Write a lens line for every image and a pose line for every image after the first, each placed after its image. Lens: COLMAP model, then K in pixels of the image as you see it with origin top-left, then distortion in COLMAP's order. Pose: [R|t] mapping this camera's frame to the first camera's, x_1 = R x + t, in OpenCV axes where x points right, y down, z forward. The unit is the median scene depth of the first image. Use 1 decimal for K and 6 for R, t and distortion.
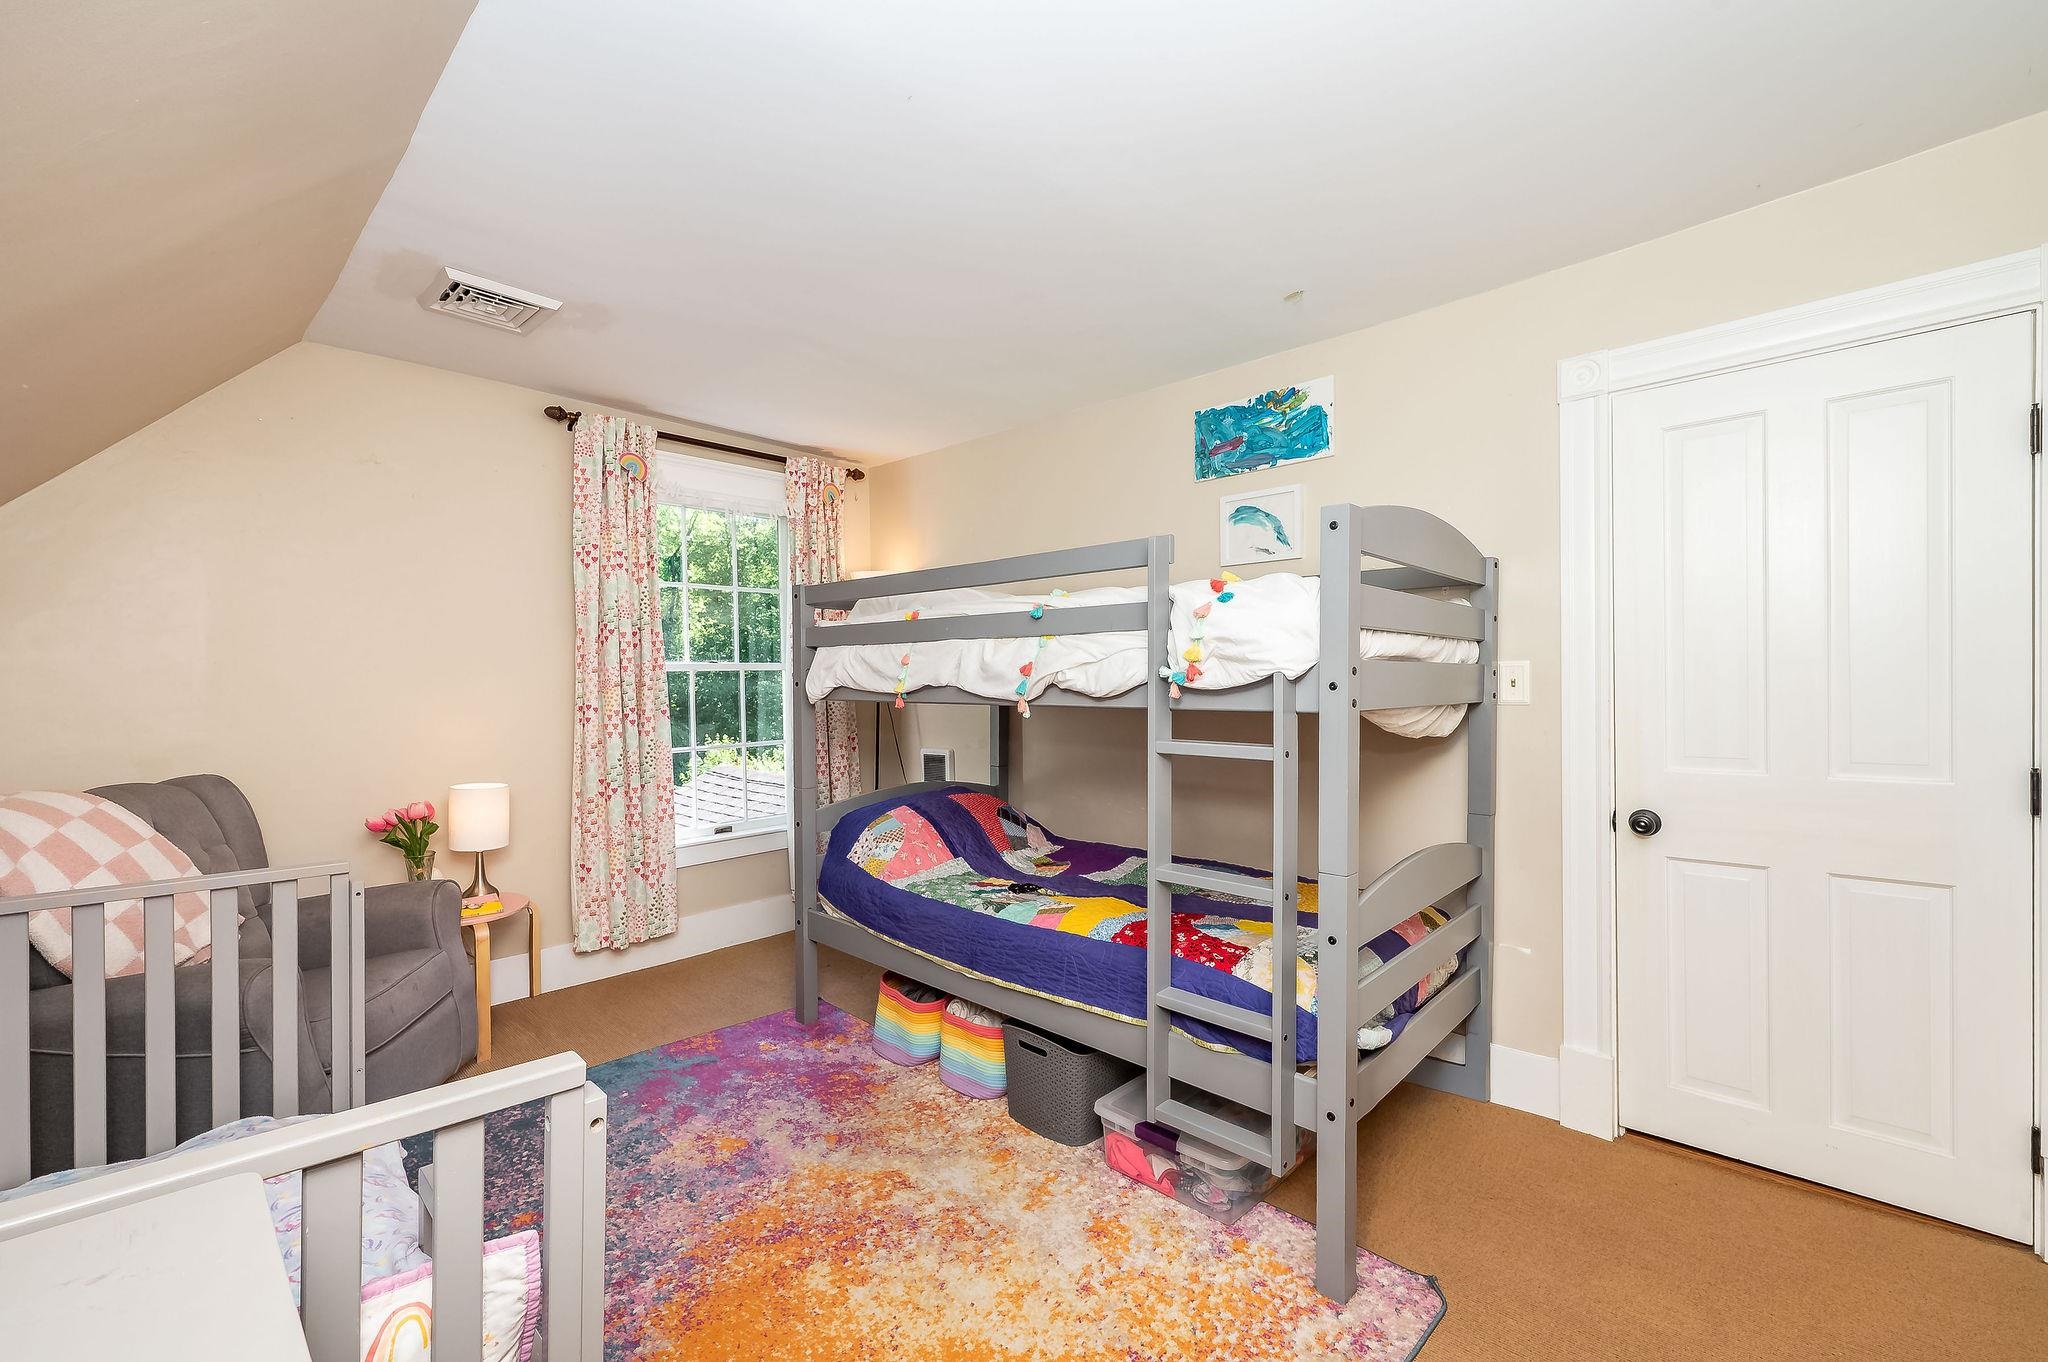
lens RADIAL K [[881.0, 0, 1024.0], [0, 881.0, 681.0], [0, 0, 1]] dist [0.013767, -0.000004]
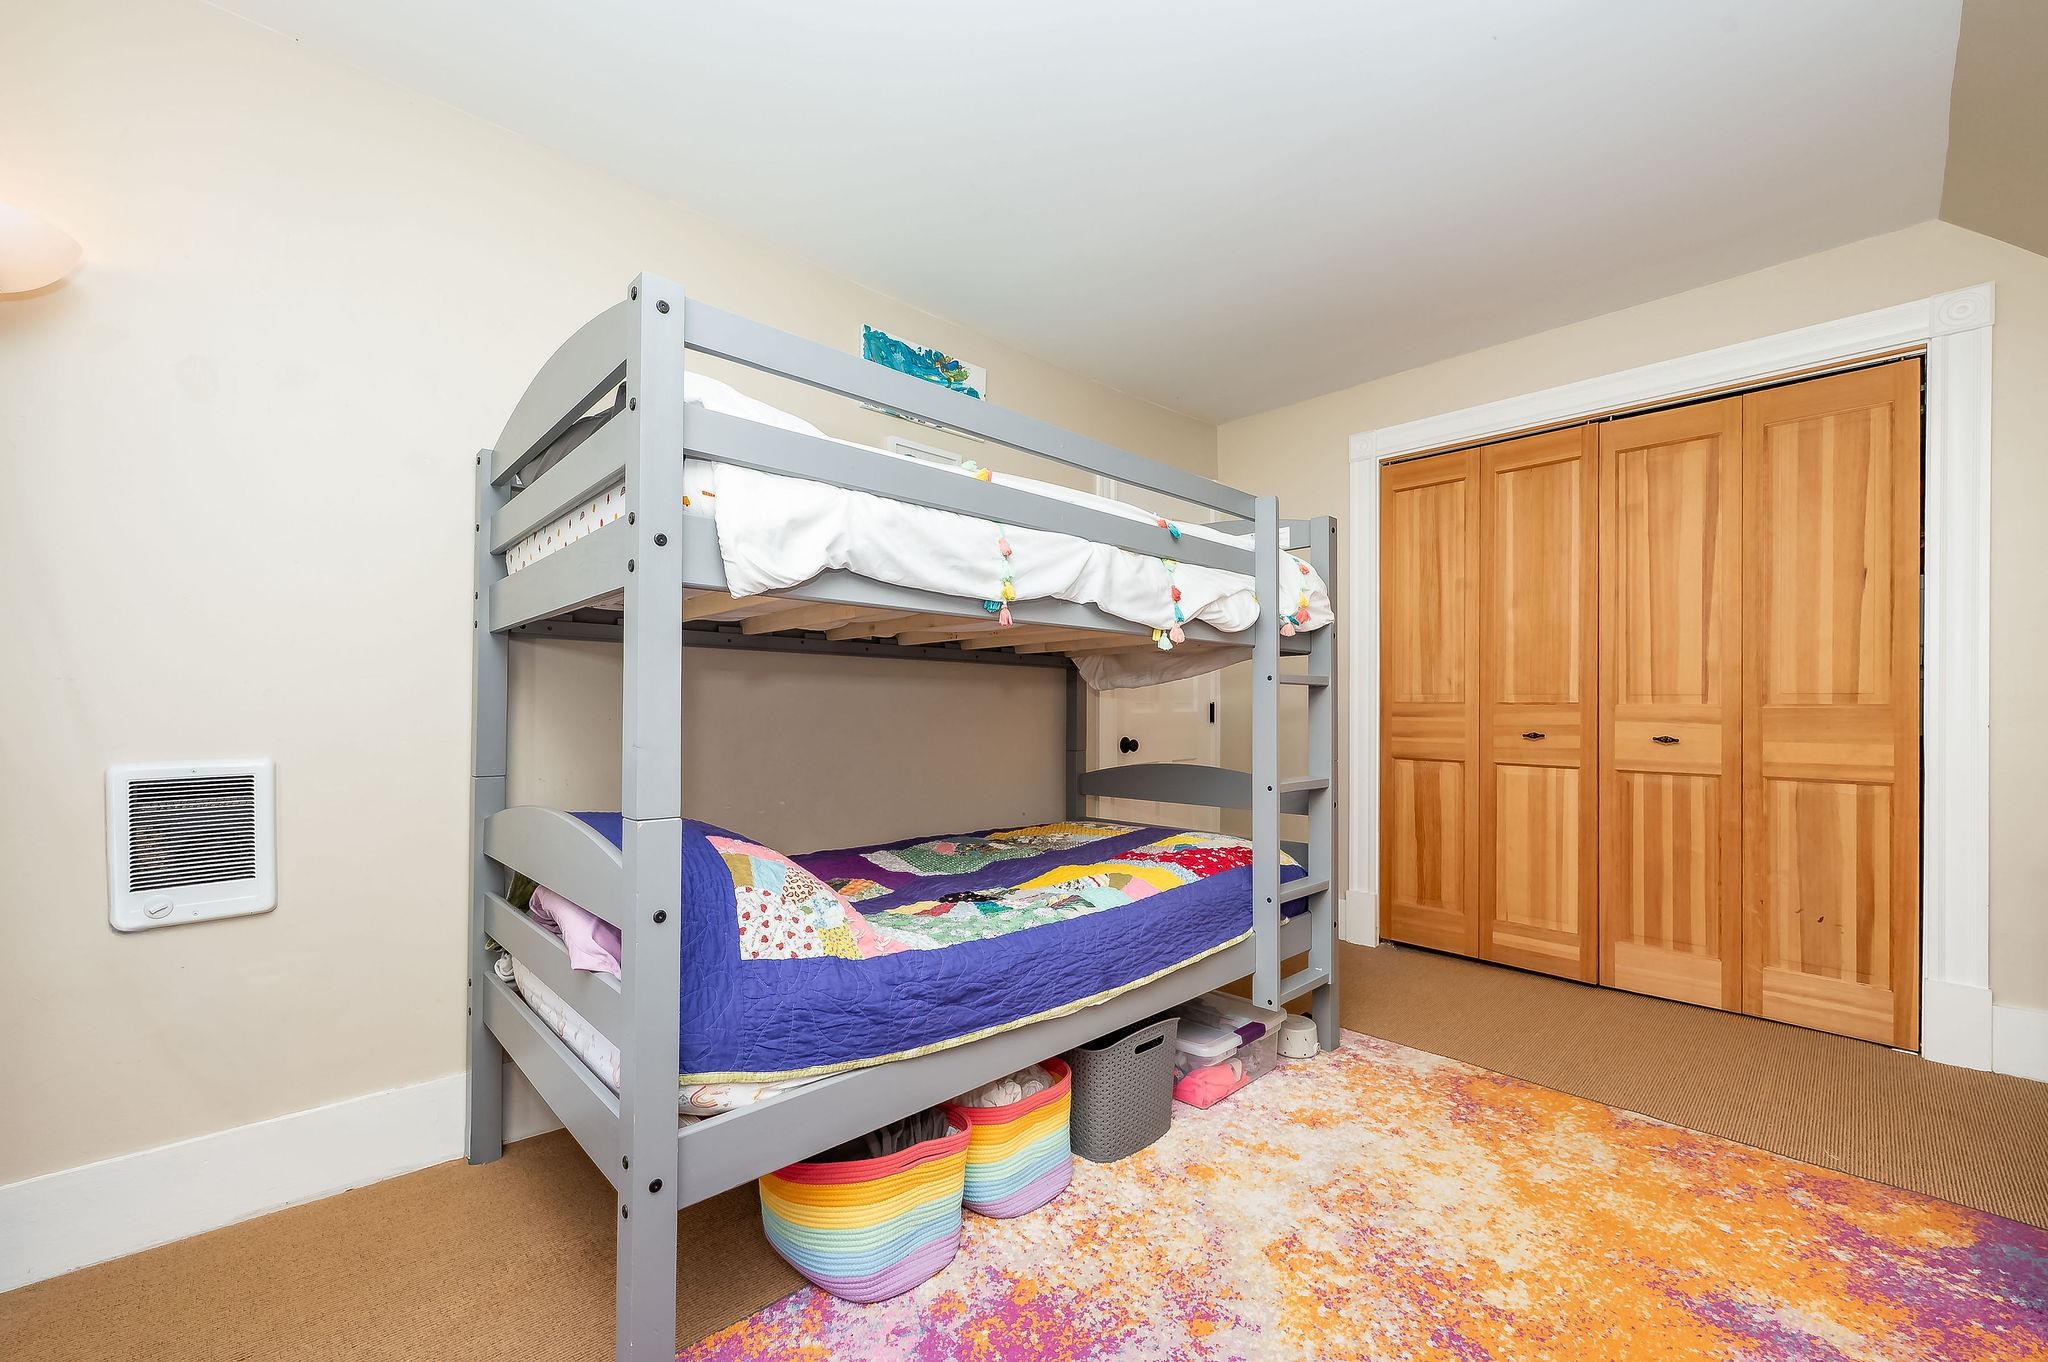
lens RADIAL K [[822.8, 0, 1026.6], [0, 822.8, 685.1], [0, 0, 1]] dist [0.001083, 0.000117]
pose [[0.031147, 0.035566, 0.998882, -0.810513], [0.007708, 0.999328, -0.035822, 0.104999], [-0.999485, 0.008815, 0.030852, 1.122814]]
